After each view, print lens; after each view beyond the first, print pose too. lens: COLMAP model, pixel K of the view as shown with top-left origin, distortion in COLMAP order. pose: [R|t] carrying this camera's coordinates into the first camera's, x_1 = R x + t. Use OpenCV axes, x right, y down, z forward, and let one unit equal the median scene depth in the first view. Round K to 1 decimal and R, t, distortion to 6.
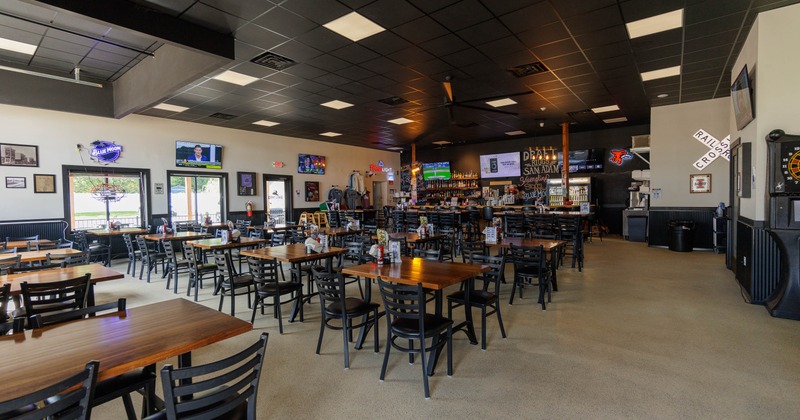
lens RADIAL K [[353.8, 0, 399.9], [0, 353.8, 205.2], [0, 0, 1]] dist [-0.003127, 0.001332]
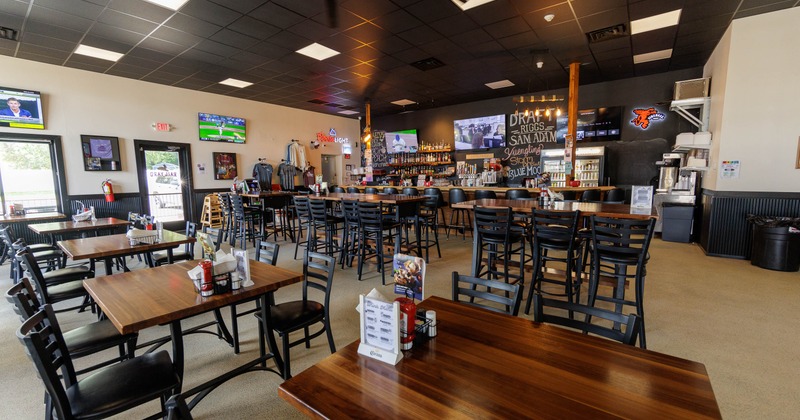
lens RADIAL K [[319.9, 0, 400.0], [0, 319.9, 207.9], [0, 0, 1]] dist [-0.003685, 0.000290]
pose [[0.999902, 0.001773, 0.013863, 0.109052], [-0.002894, 0.996690, 0.081240, -0.007002], [-0.013673, -0.081272, 0.996598, 0.318458]]
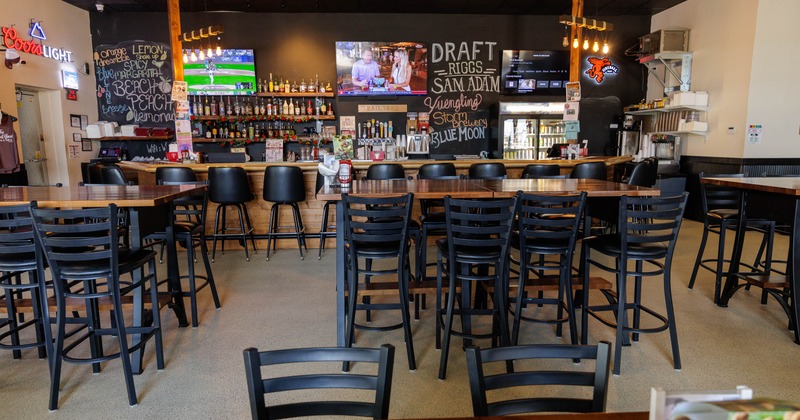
lens RADIAL K [[504.7, 0, 399.8], [0, 504.7, 198.0], [0, 0, 1]] dist [0.009025, -0.005375]
pose [[0.753093, -0.067159, 0.654477, -0.143926], [0.008810, 0.995717, 0.092038, -0.007861], [-0.657855, -0.063547, 0.750459, 0.527072]]
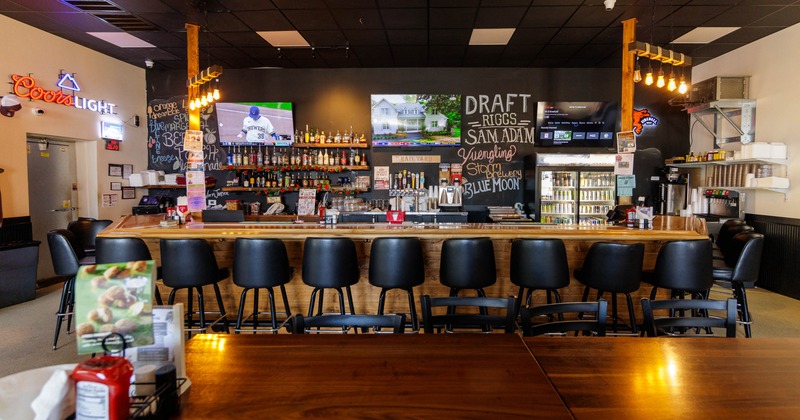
lens RADIAL K [[353.8, 0, 417.4], [0, 353.8, 190.3], [0, 0, 1]] dist [-0.003127, 0.001332]
pose [[0.804546, -0.002968, 0.593884, 0.012536], [-0.002815, 0.999957, 0.008811, -0.028137], [-0.593884, -0.008760, 0.804503, 0.677041]]
